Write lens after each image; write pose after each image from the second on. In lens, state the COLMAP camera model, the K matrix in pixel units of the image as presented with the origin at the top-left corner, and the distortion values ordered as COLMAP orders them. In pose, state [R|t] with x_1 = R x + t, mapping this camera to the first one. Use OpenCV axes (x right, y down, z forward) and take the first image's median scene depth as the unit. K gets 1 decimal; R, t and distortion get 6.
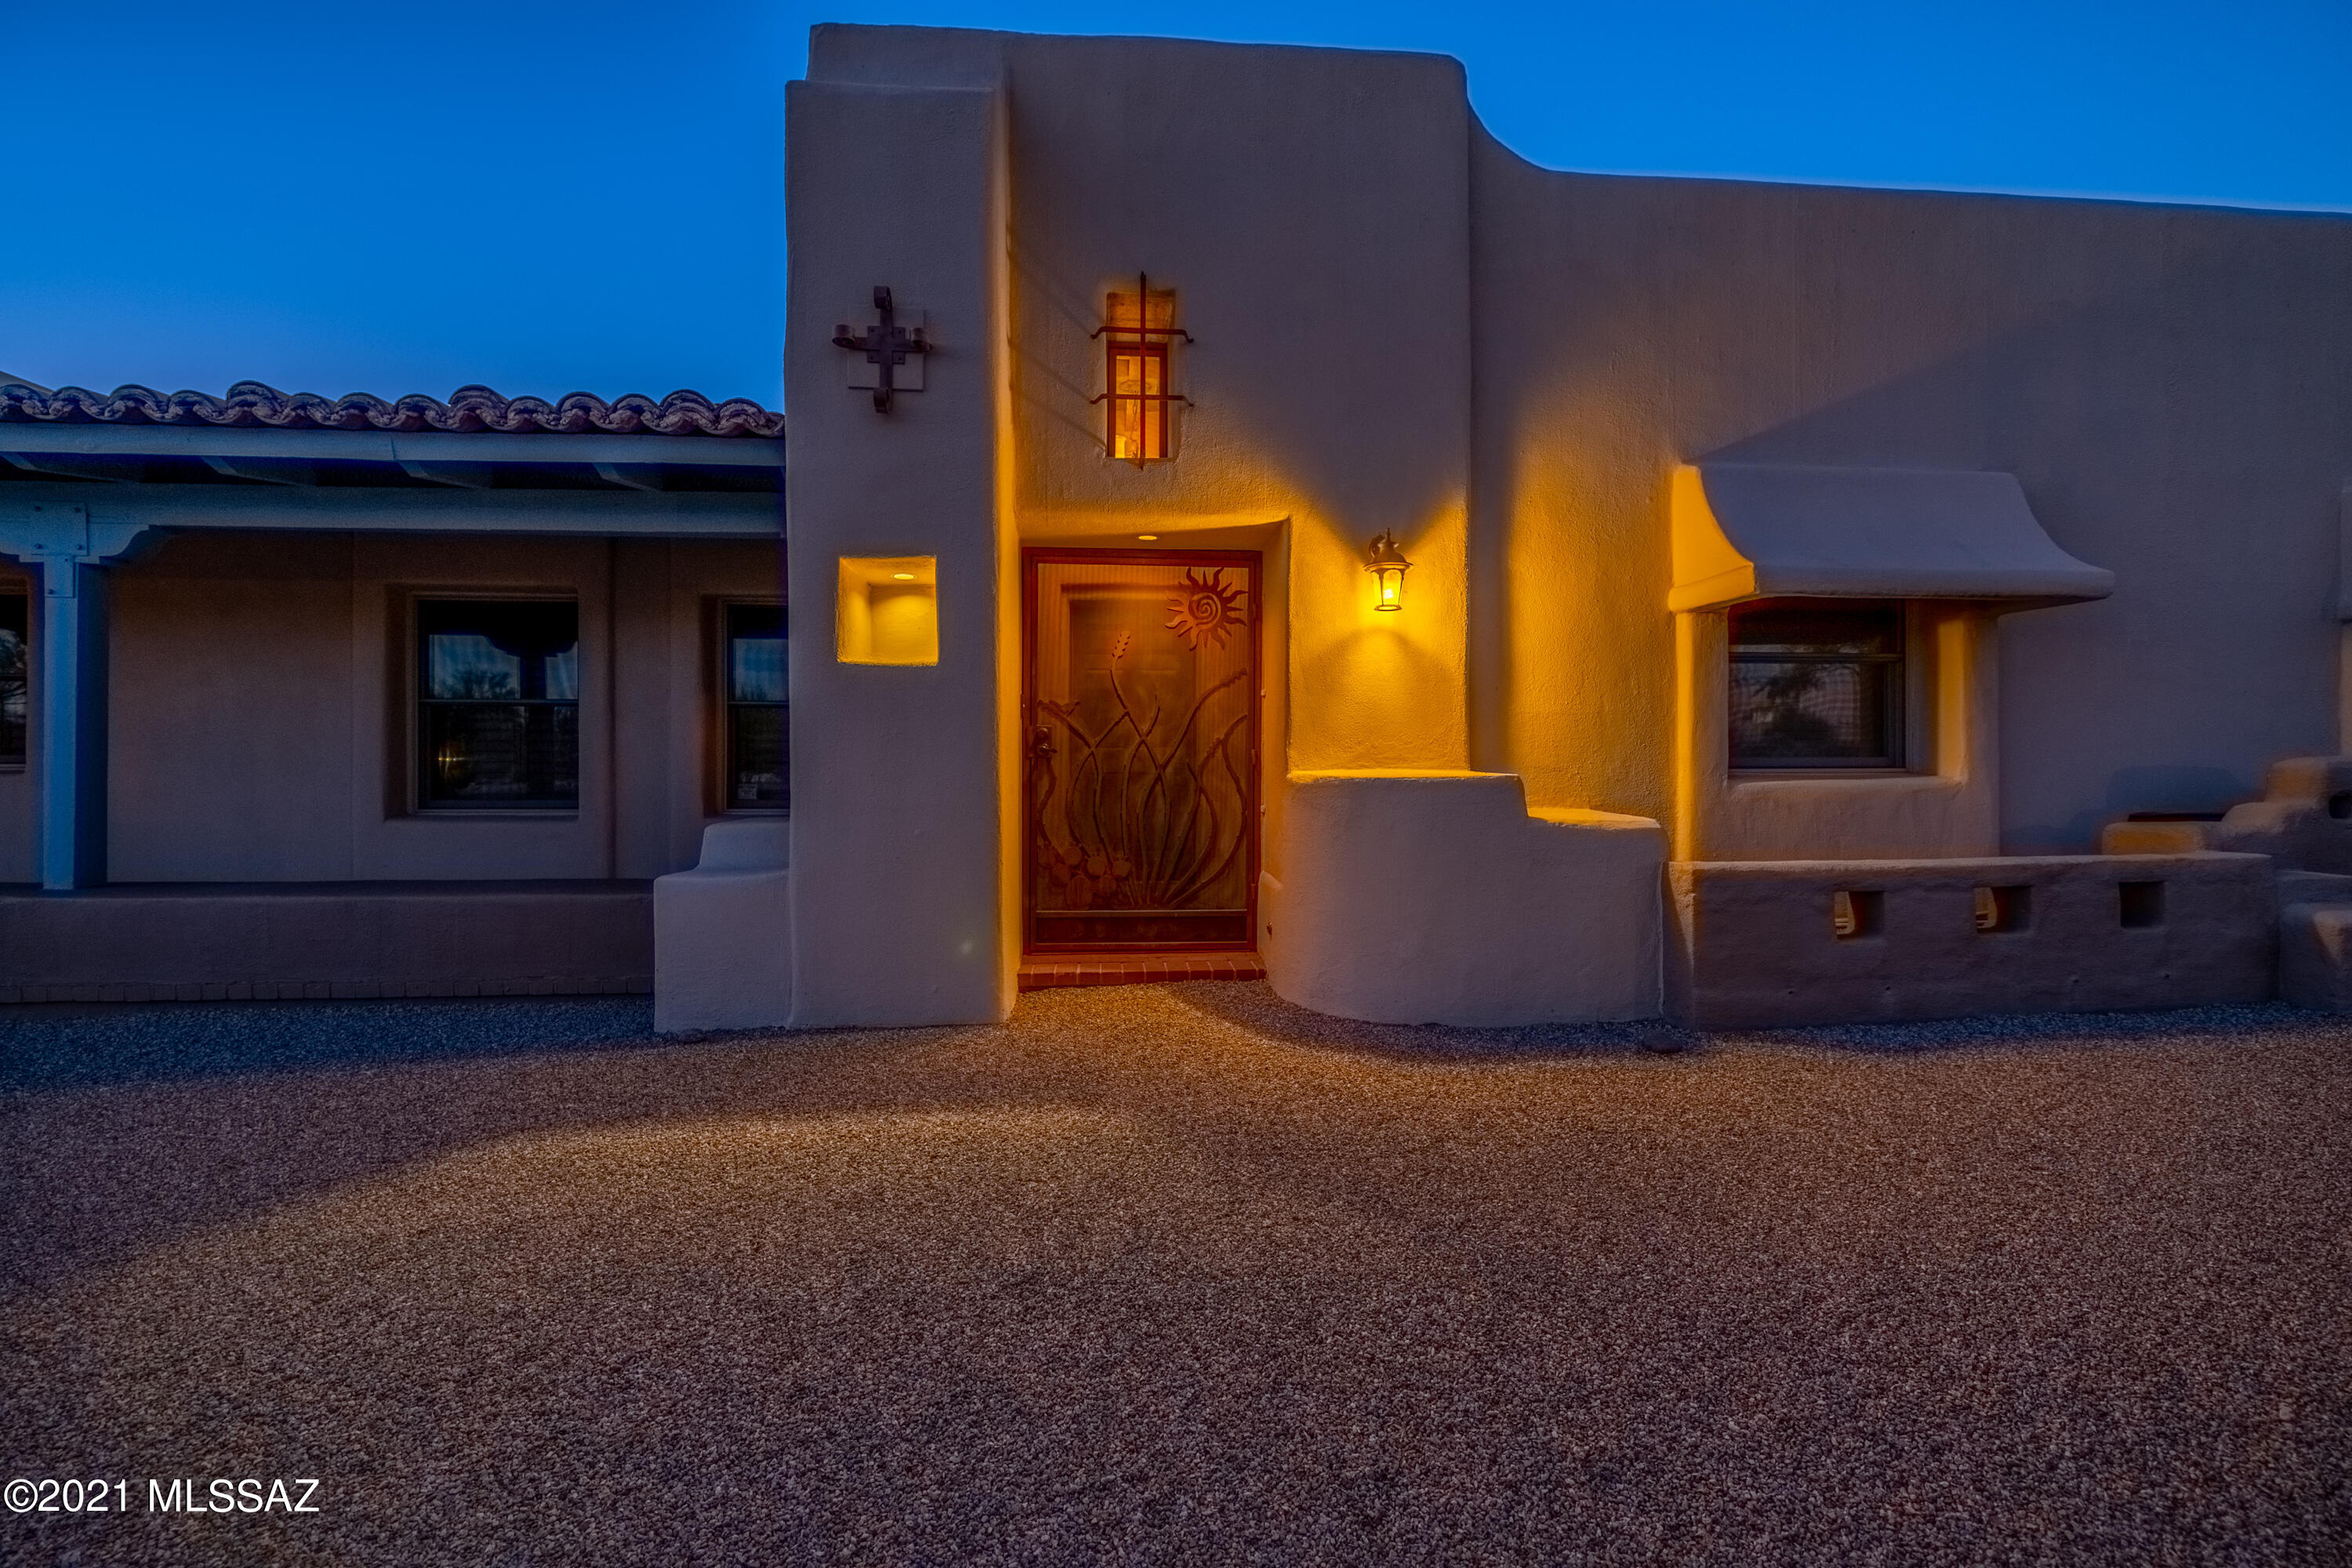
lens RADIAL K [[919.8, 0, 1177.6], [0, 919.8, 767.8], [0, 0, 1]] dist [-0.000605, -0.003739]
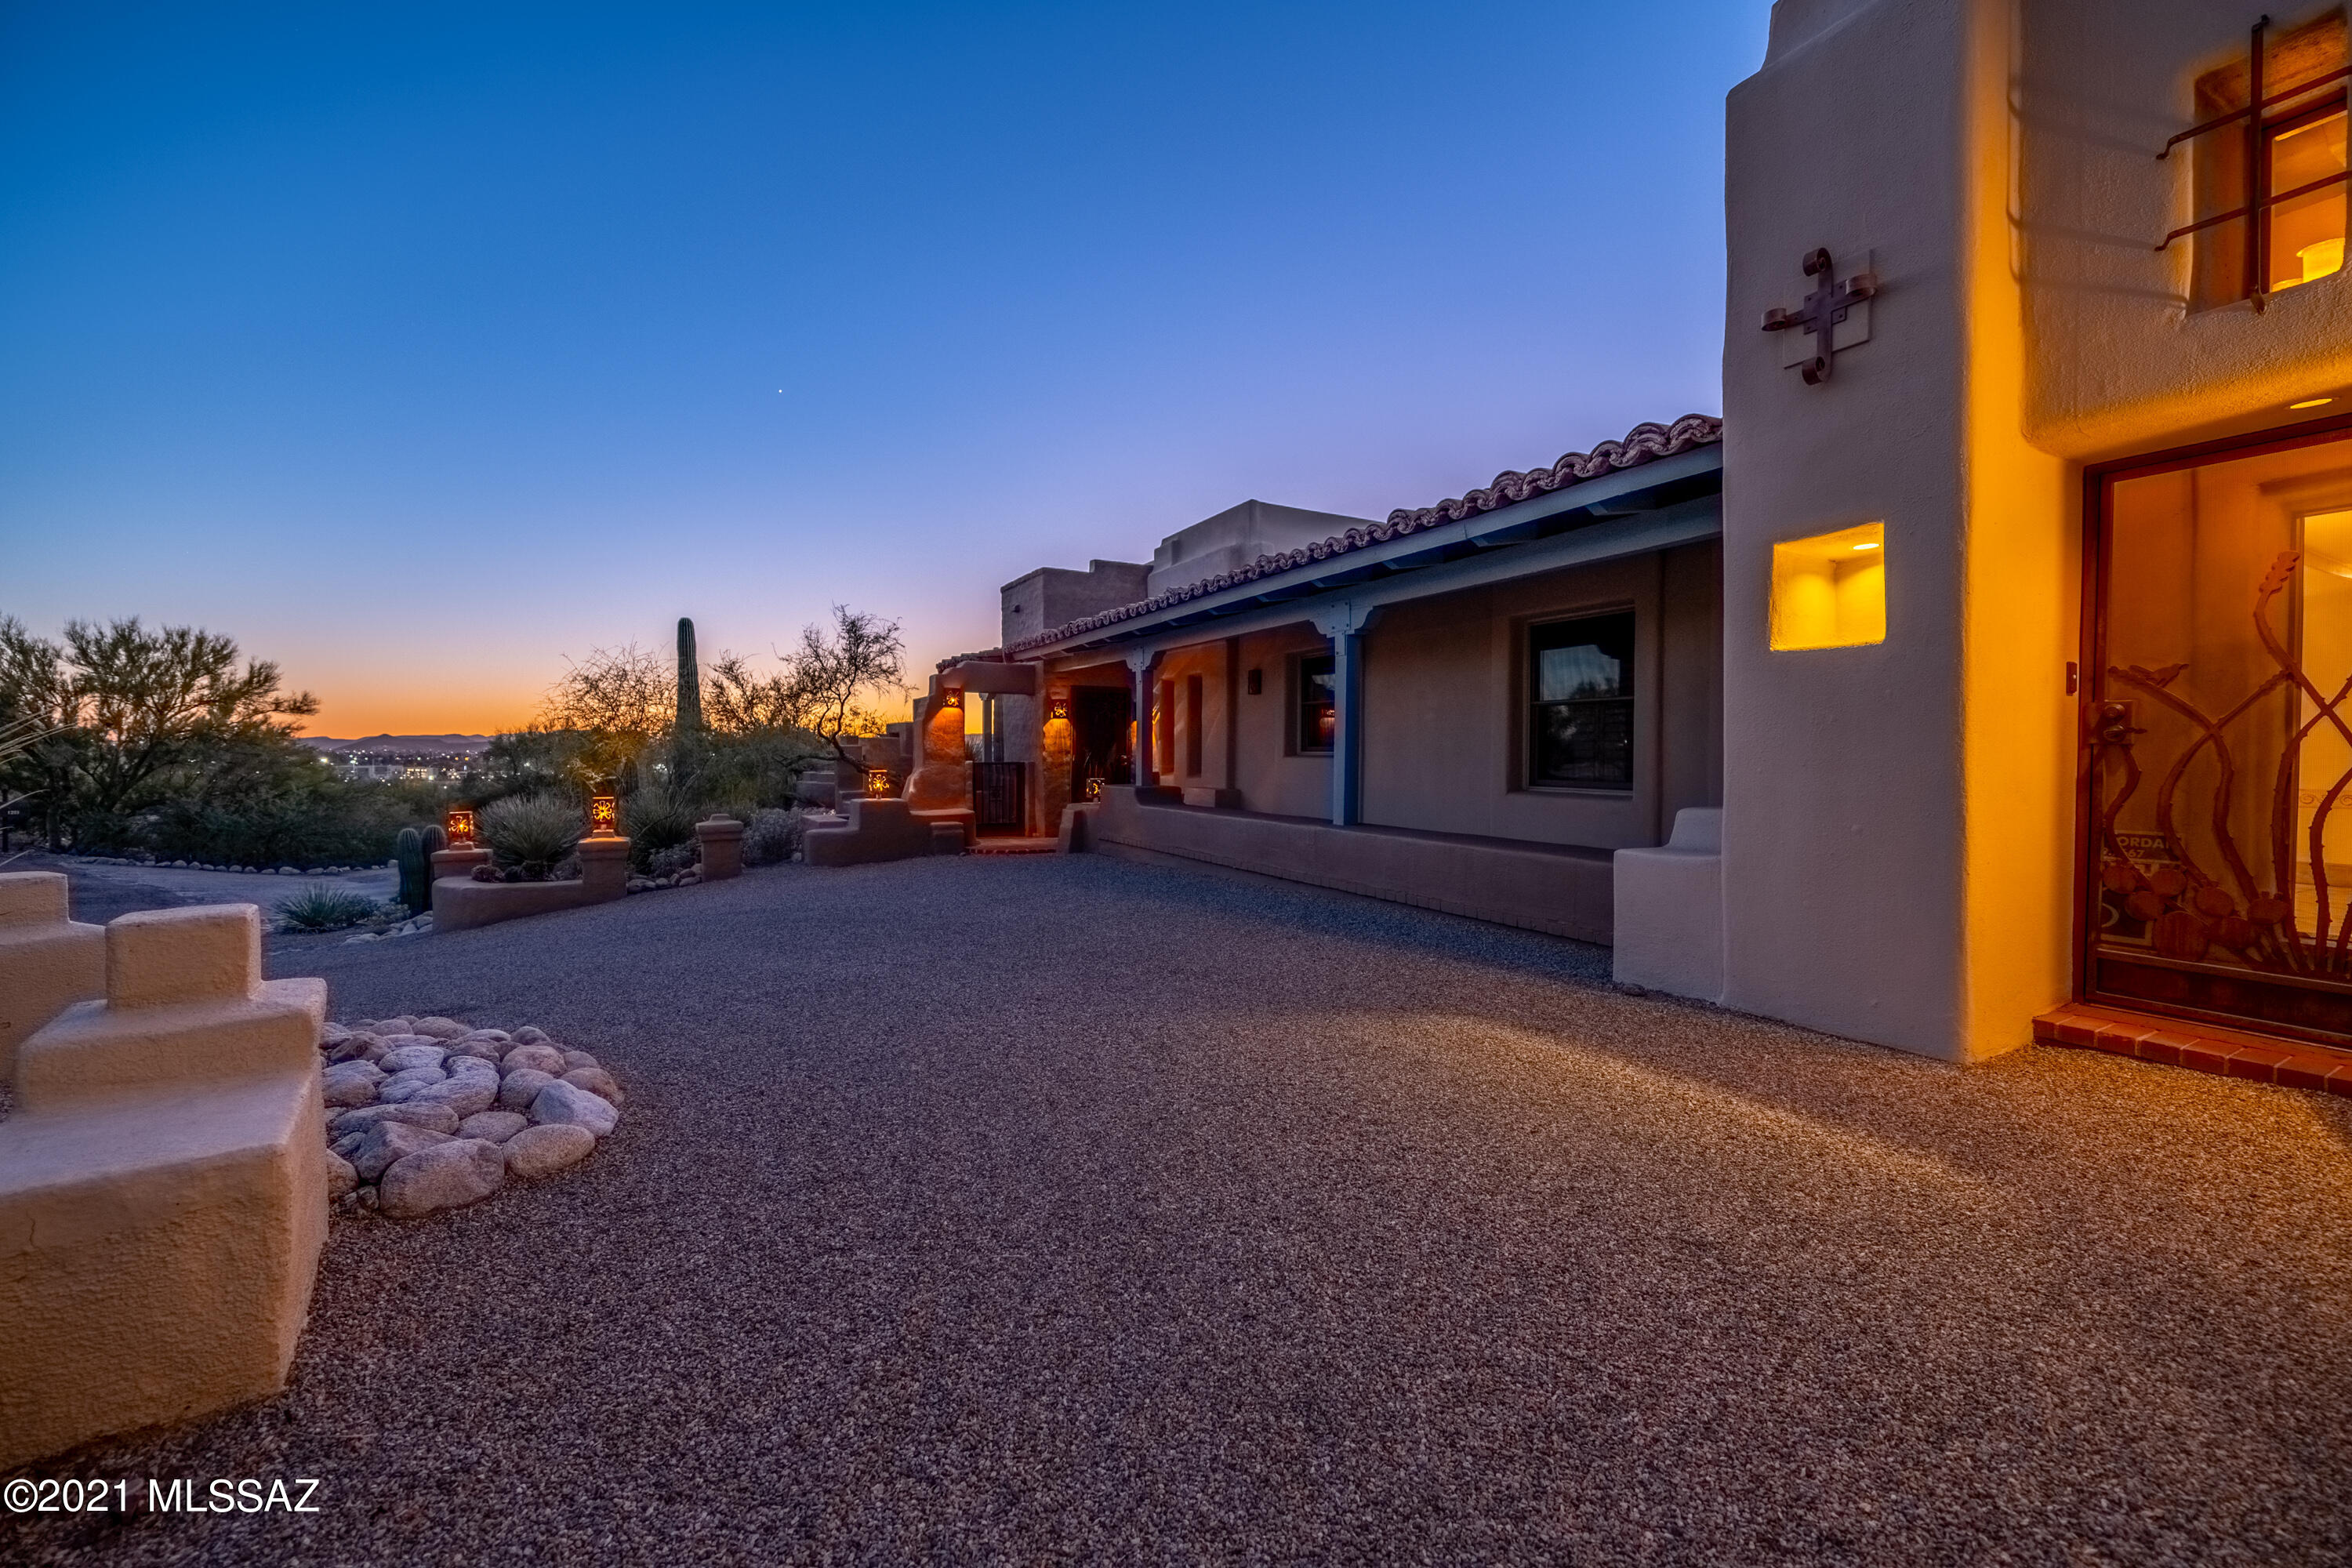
lens RADIAL K [[919.8, 0, 1177.6], [0, 919.8, 767.8], [0, 0, 1]] dist [-0.000605, -0.003739]
pose [[0.405465, 0.016370, -0.913964, 0.279756], [-0.001273, 0.999849, 0.017343, -0.005362], [0.914110, -0.005868, 0.405424, 0.012079]]
